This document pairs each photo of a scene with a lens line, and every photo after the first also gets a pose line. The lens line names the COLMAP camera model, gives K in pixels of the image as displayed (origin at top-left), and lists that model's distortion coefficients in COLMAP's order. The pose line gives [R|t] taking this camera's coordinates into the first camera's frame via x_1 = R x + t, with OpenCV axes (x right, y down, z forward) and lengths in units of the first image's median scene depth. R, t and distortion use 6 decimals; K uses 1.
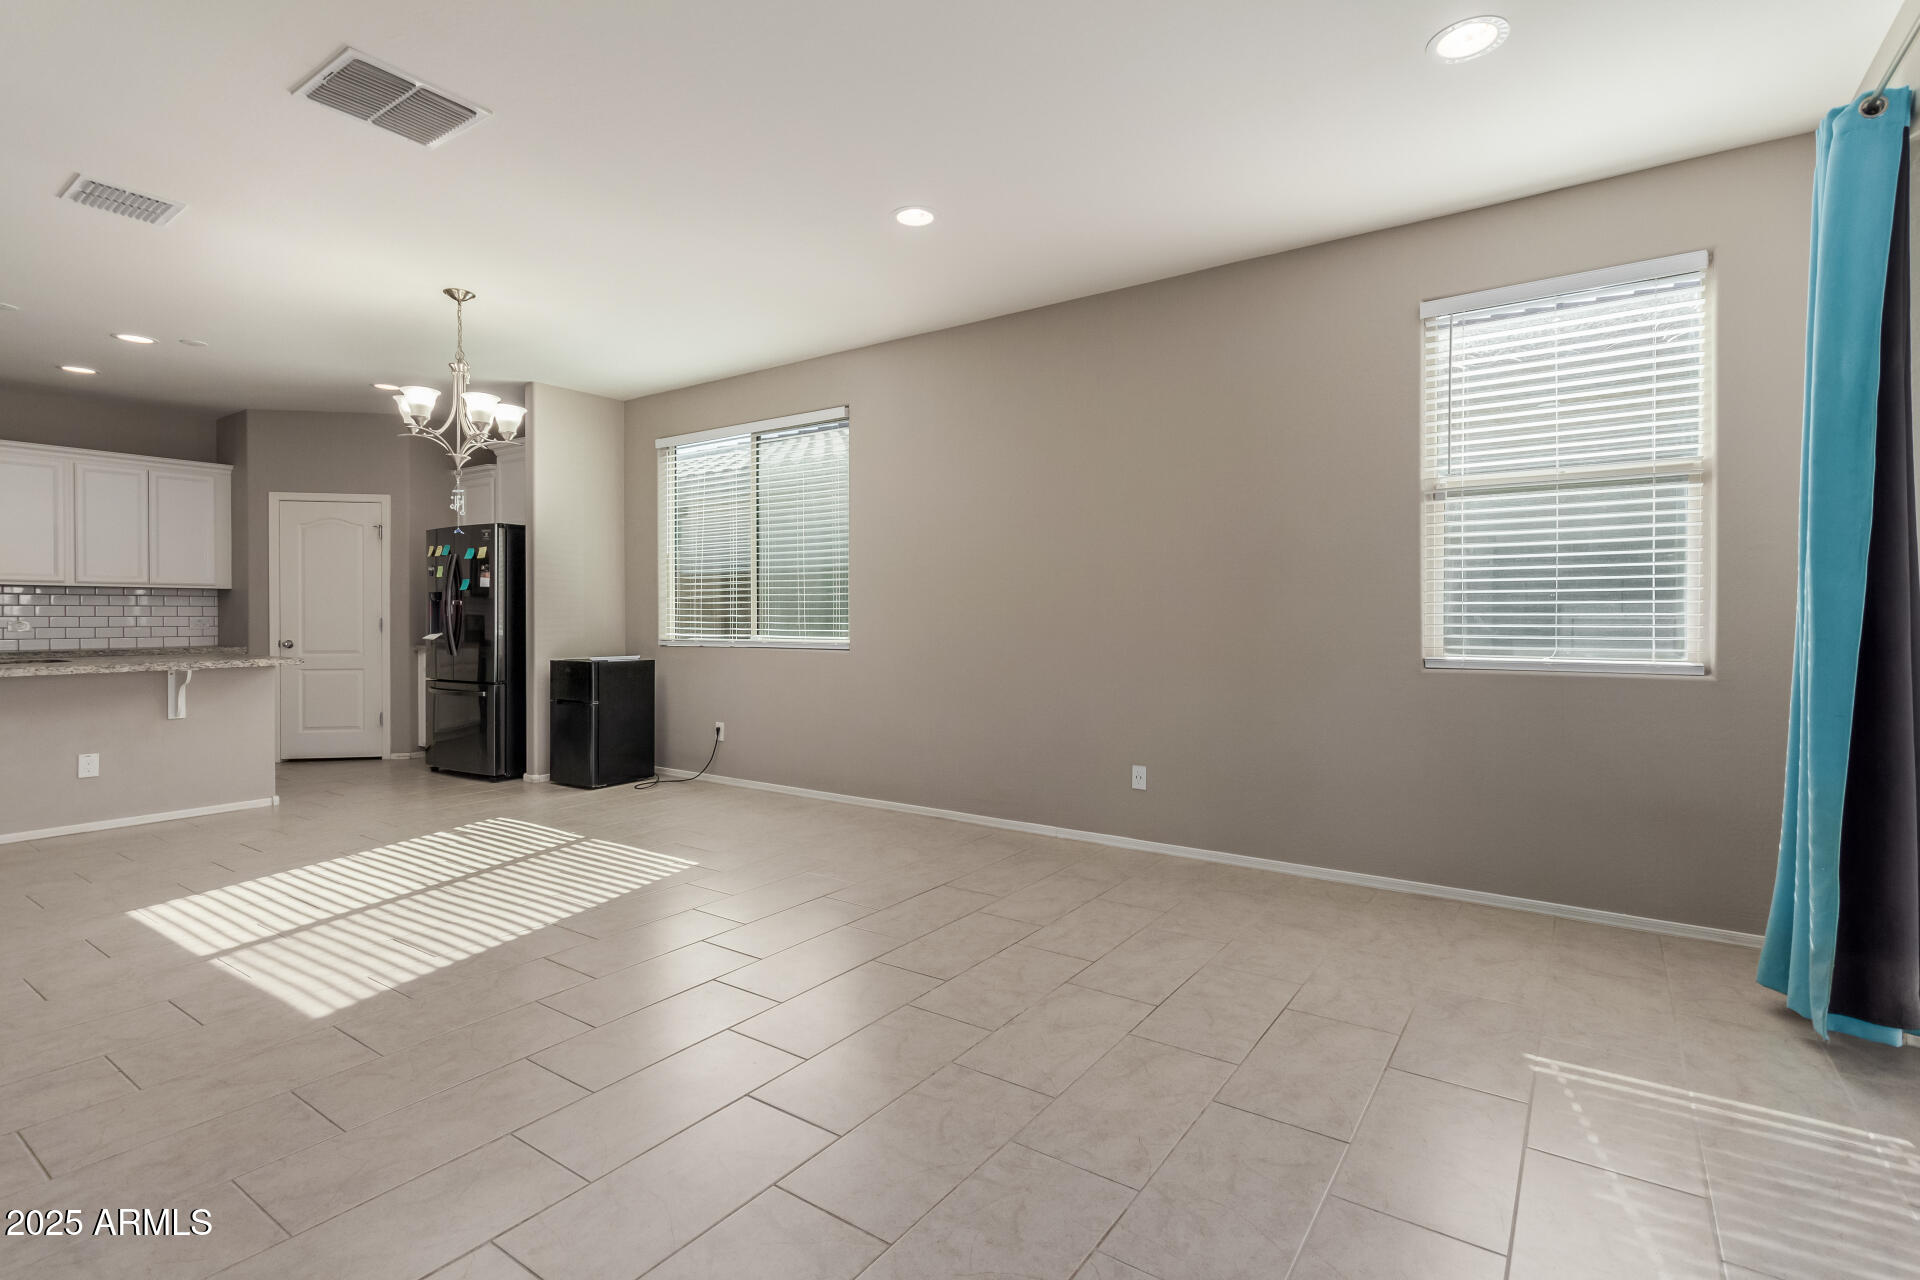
lens RADIAL K [[832.4, 0, 962.9], [0, 832.4, 621.2], [0, 0, 1]] dist [-0.017275, 0.000095]
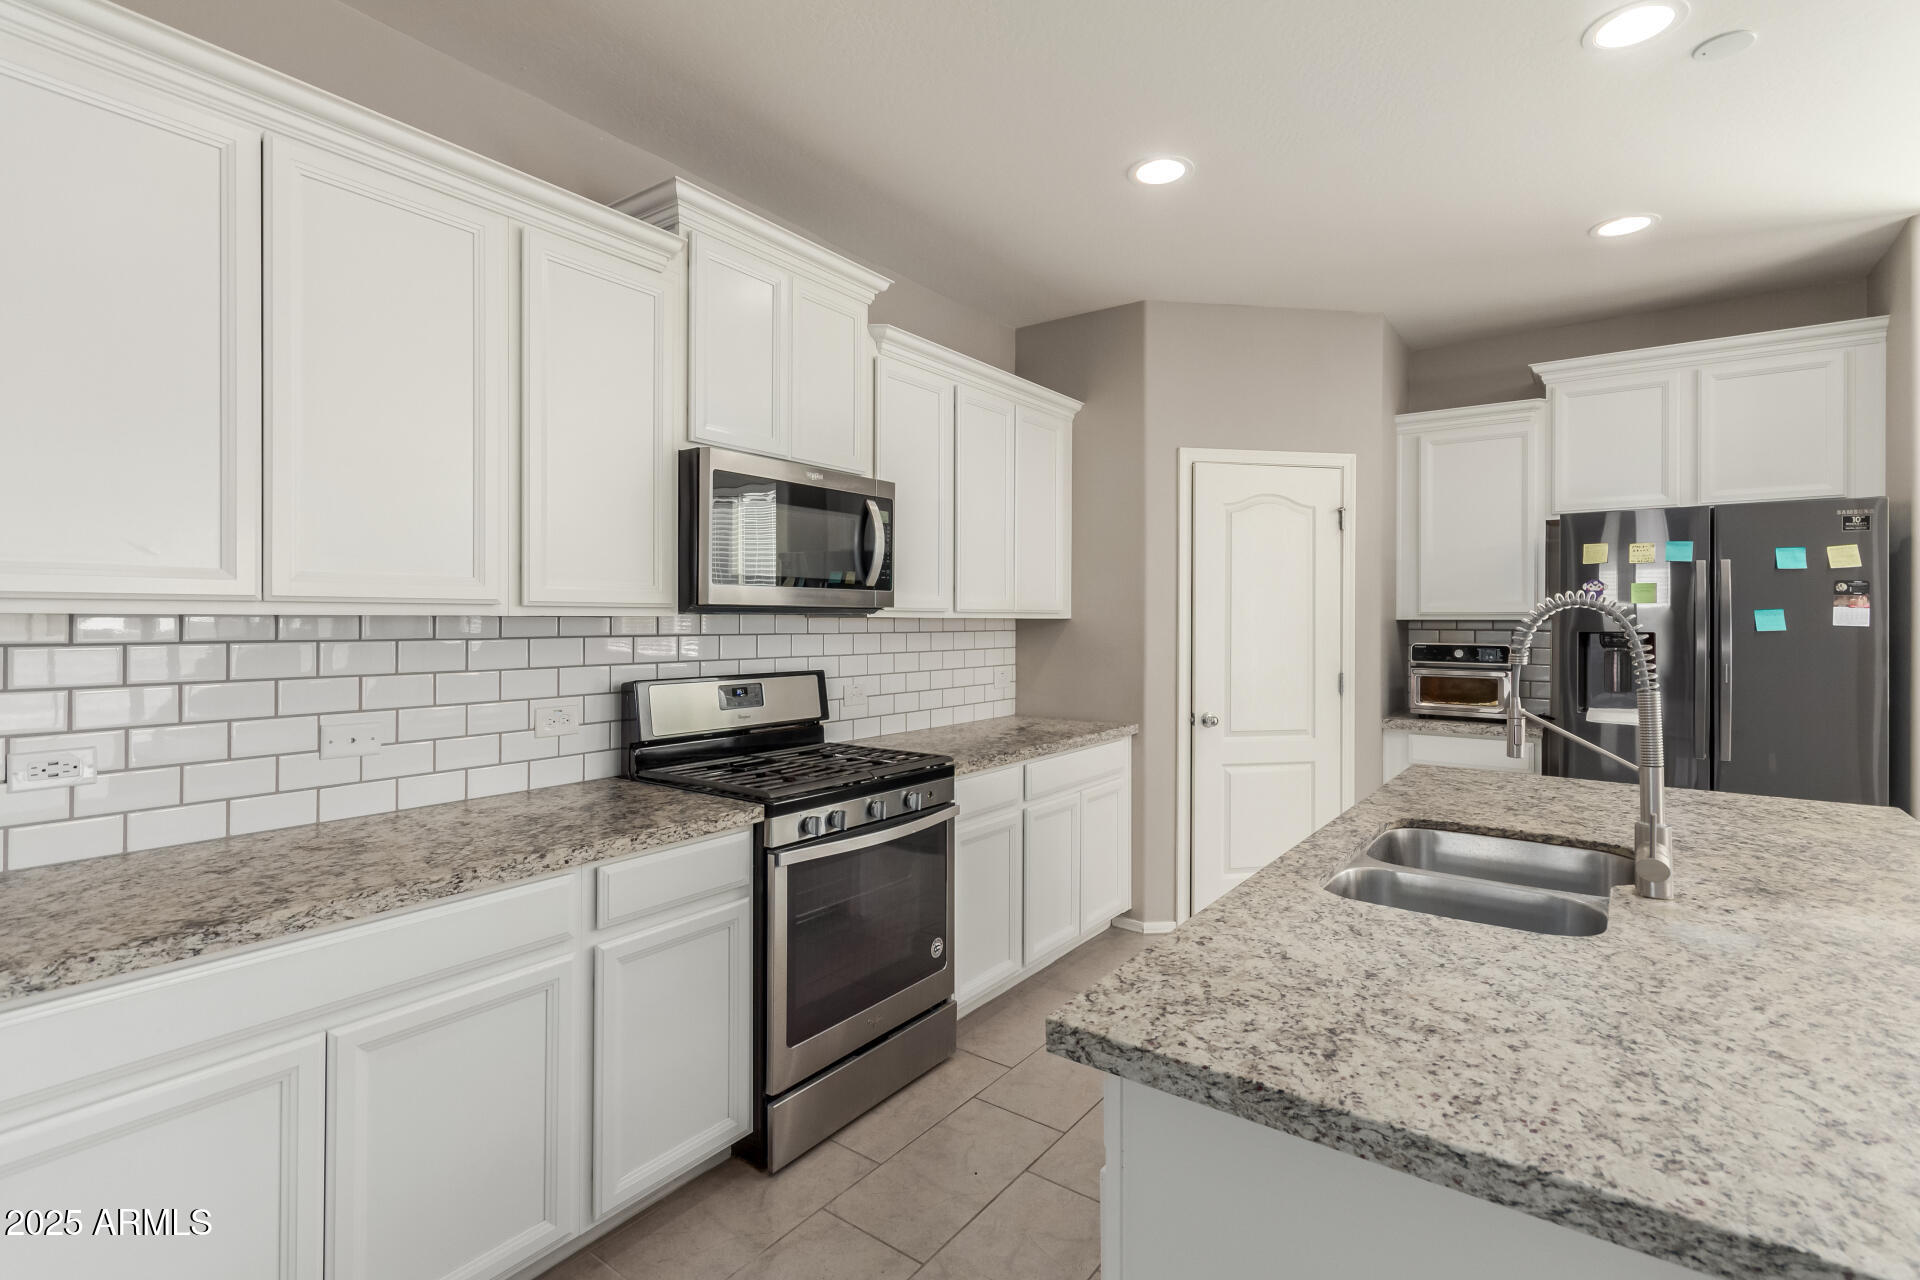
lens RADIAL K [[876.7, 0, 968.0], [0, 876.7, 610.9], [0, 0, 1]] dist [0.000388, 0.000171]
pose [[0.998450, 0.002966, -0.055573, -1.059962], [-0.003848, 0.999868, -0.015777, -0.039657], [0.055519, 0.015966, 0.998330, 0.440121]]
